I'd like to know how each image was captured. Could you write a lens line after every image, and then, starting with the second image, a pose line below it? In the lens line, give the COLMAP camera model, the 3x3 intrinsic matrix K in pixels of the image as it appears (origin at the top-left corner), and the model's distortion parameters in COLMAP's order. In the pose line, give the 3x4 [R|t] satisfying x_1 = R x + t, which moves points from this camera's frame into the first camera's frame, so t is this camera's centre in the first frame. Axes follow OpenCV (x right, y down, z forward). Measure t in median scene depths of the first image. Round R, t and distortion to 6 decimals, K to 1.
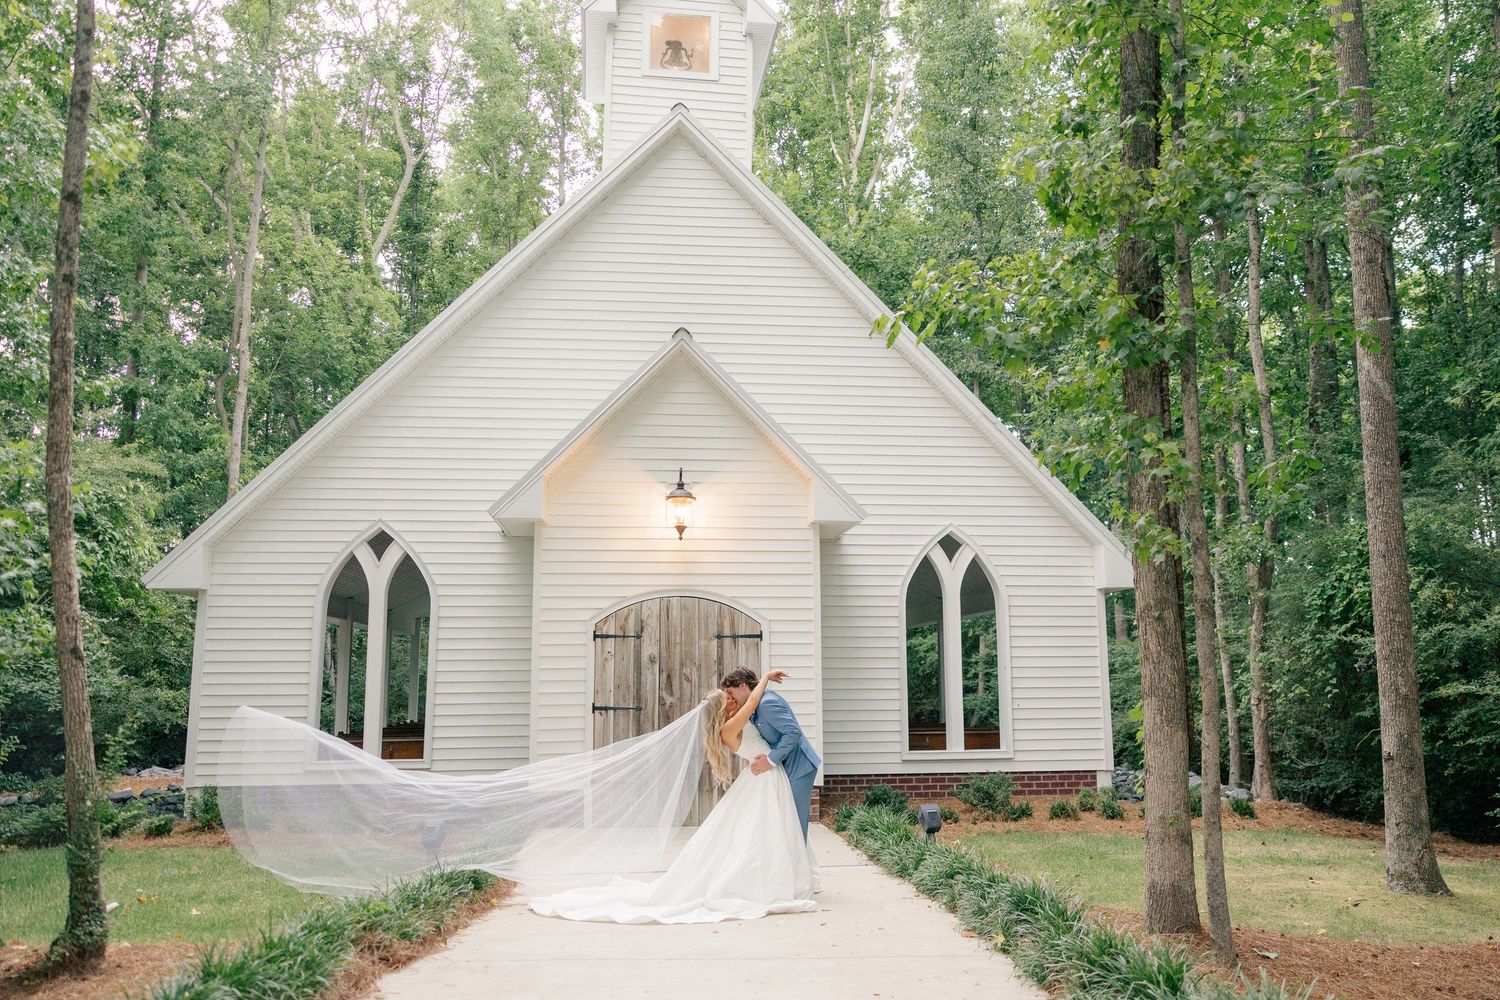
lens RADIAL K [[1123.1, 0, 751.4], [0, 1123.1, 484.2], [0, 0, 1]] dist [0.012620, 0.006215]
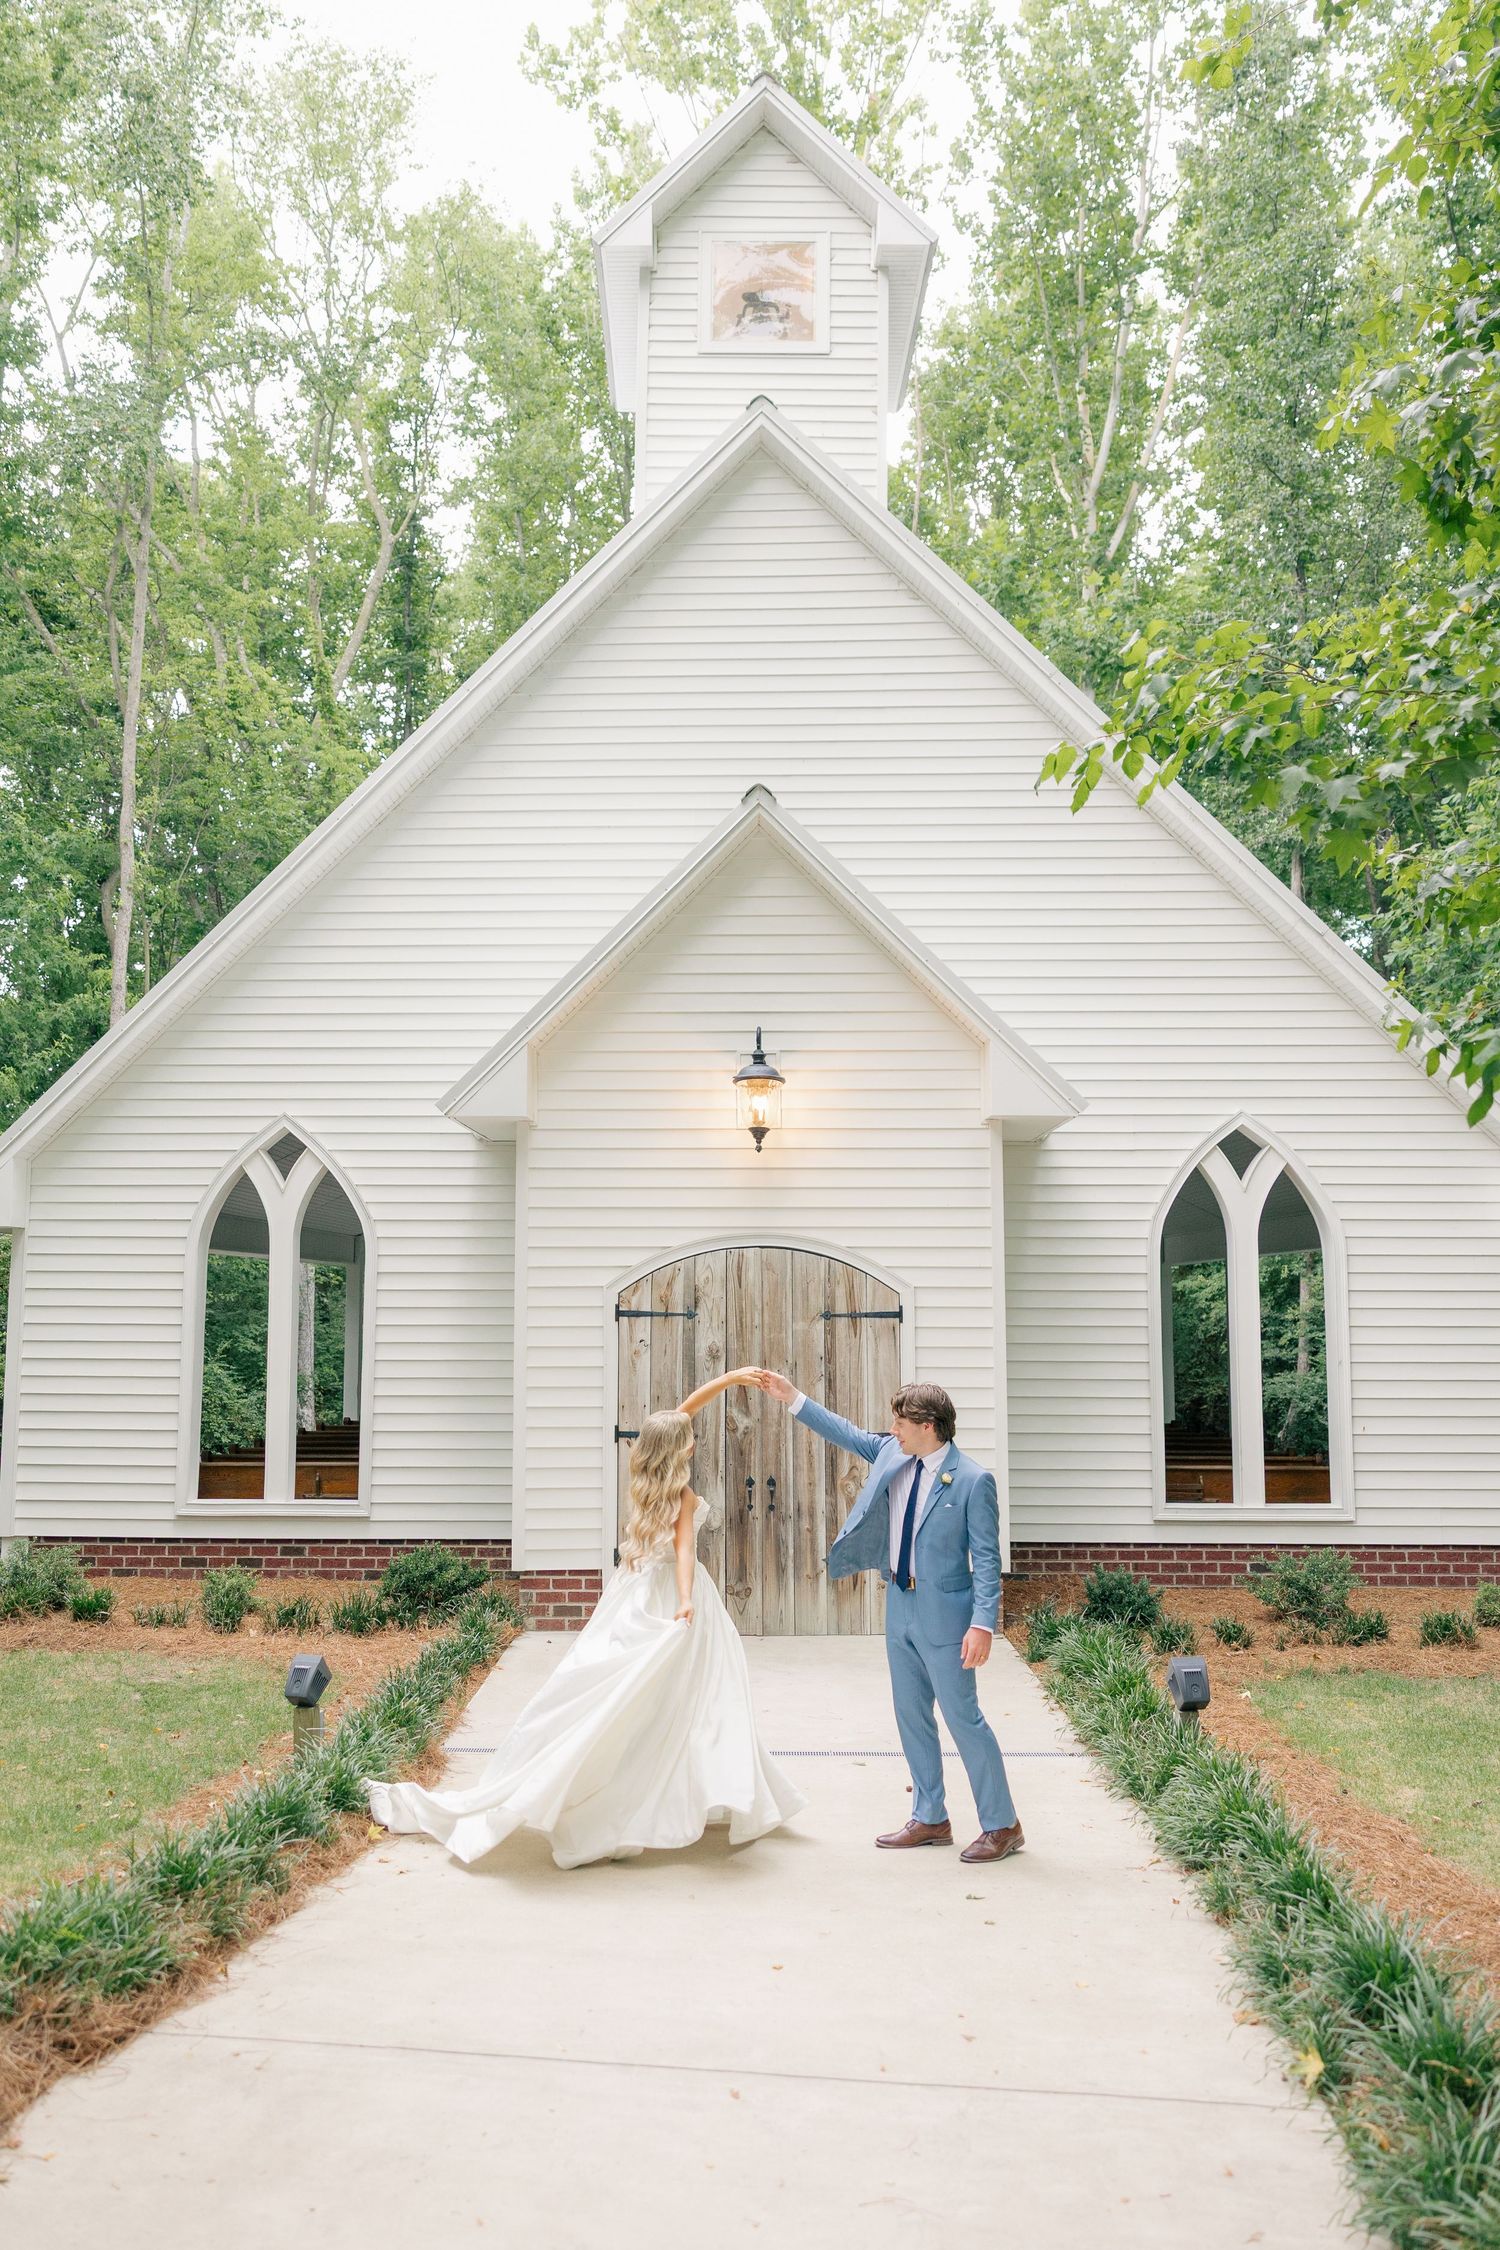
lens RADIAL K [[1694.8, 0, 701.9], [0, 1694.8, 1105.8], [0, 0, 1]] dist [0.003536, 0.031503]
pose [[0.989809, -0.008712, -0.142131, 0.029950], [0.015945, 0.998630, 0.049831, -0.016644], [0.141503, -0.051590, 0.988593, 0.113754]]
